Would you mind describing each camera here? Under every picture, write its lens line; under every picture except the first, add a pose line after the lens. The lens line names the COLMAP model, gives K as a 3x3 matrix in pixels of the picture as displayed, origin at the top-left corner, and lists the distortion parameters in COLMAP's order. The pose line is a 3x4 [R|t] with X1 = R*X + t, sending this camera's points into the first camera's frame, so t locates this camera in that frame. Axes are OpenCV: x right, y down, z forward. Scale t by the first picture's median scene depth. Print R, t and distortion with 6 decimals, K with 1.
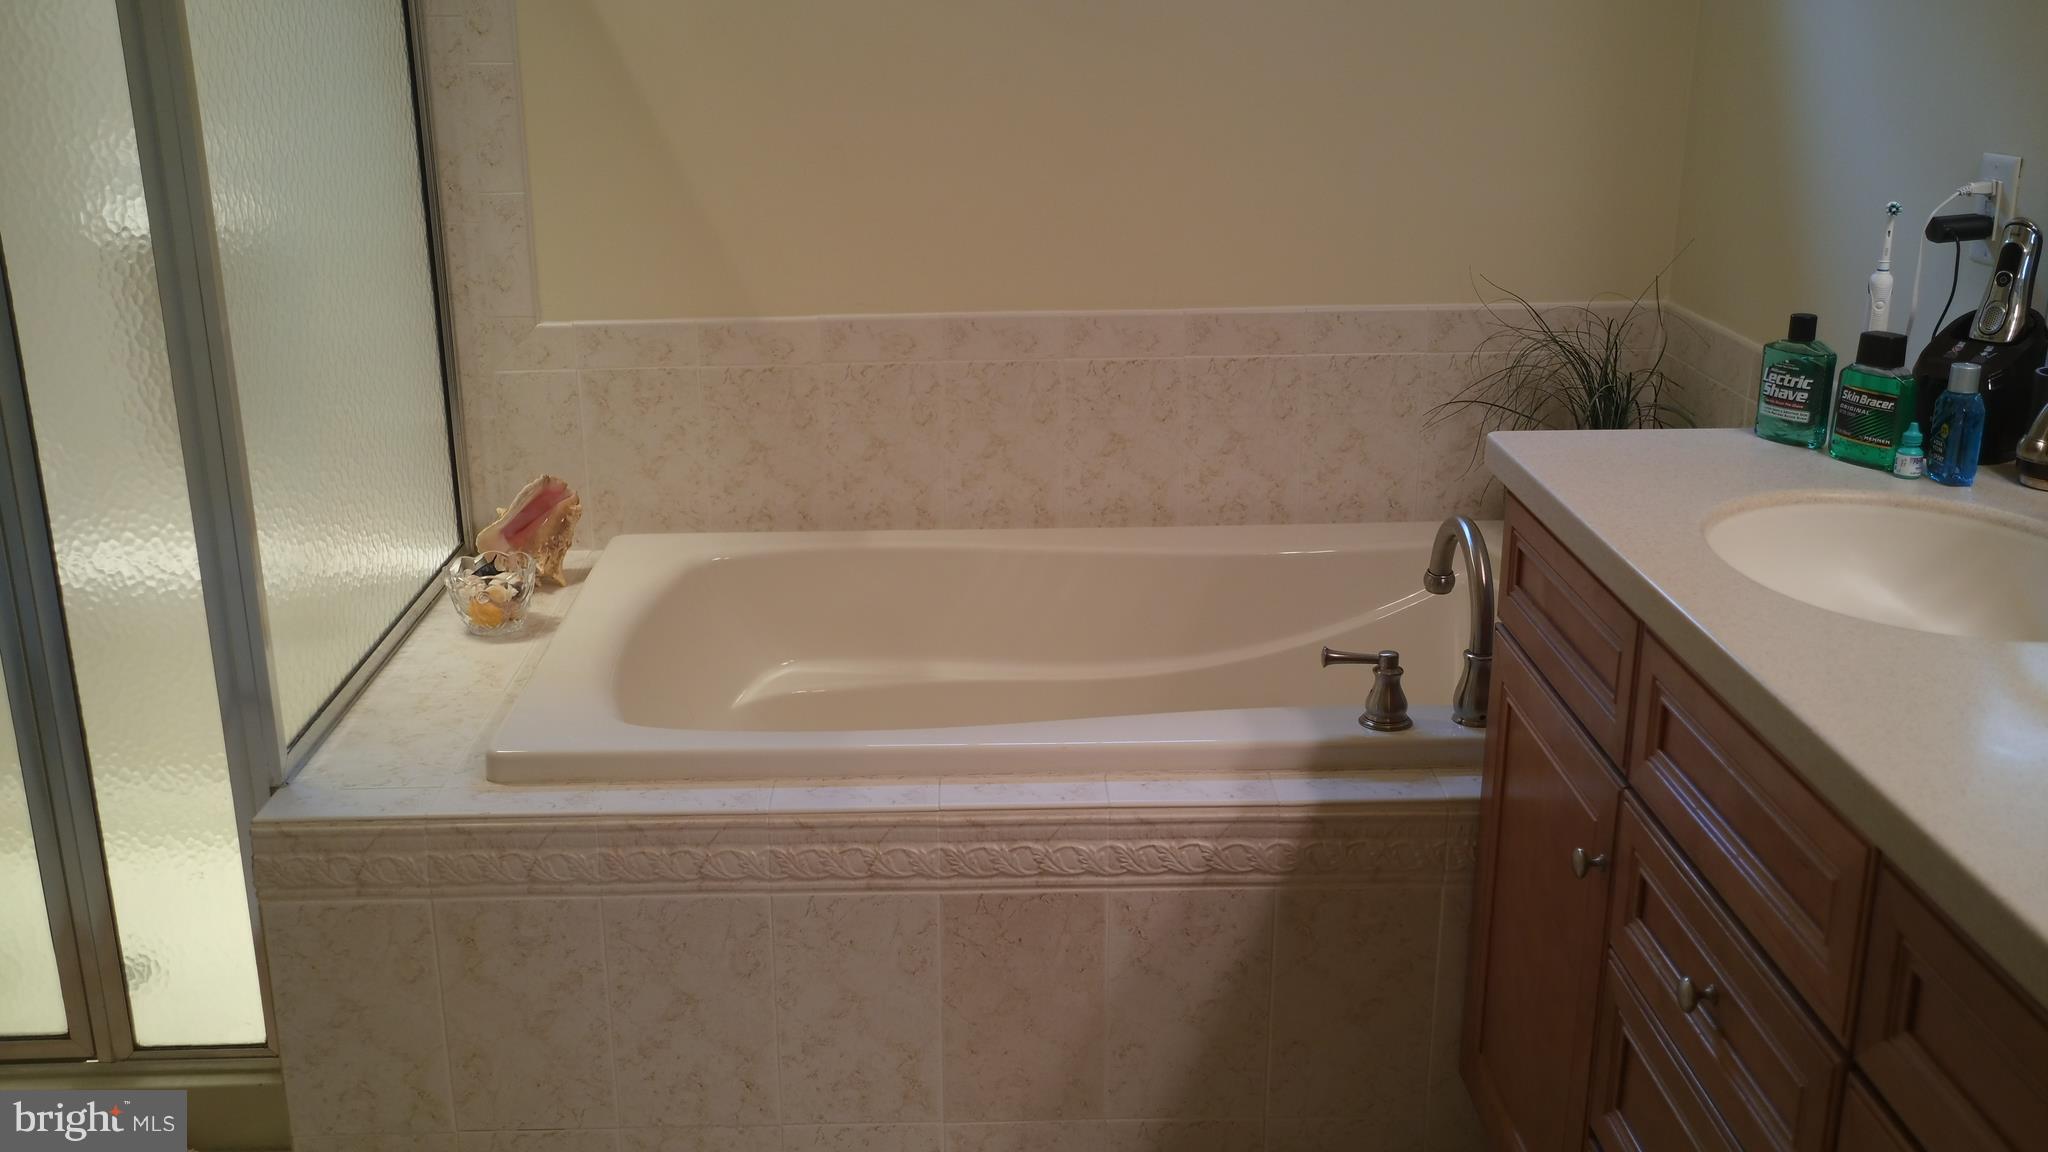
lens RADIAL K [[1902.7, 0, 1024.0], [0, 1902.7, 576.0], [0, 0, 1]] dist [0.005238, 0.042156]
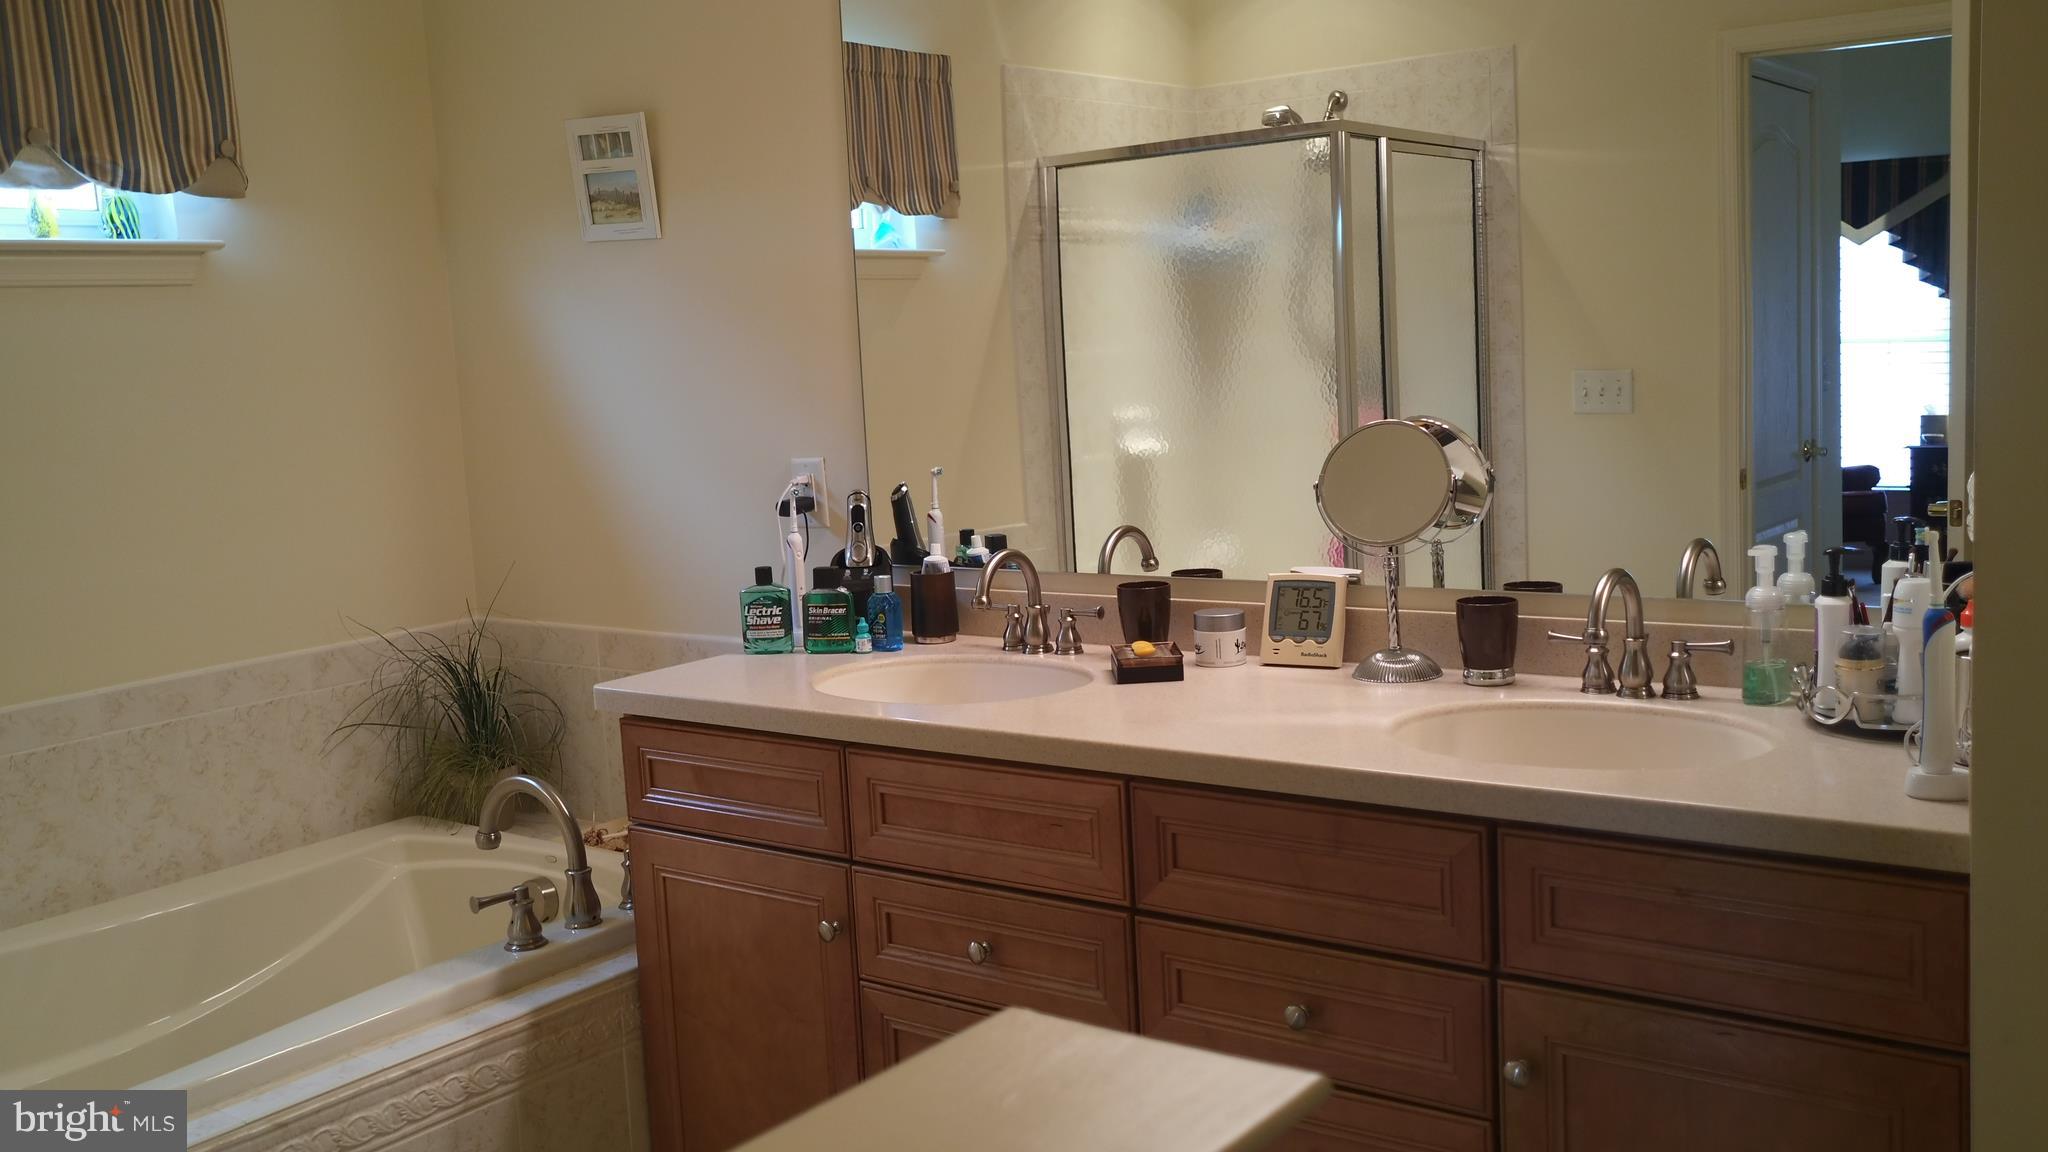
lens RADIAL K [[1902.7, 0, 1024.0], [0, 1902.7, 576.0], [0, 0, 1]] dist [0.005238, 0.042156]
pose [[0.619222, -0.128134, 0.774691, -0.559025], [0.288380, 0.954761, -0.072588, 0.032861], [-0.730343, 0.268354, 0.628160, -0.071525]]
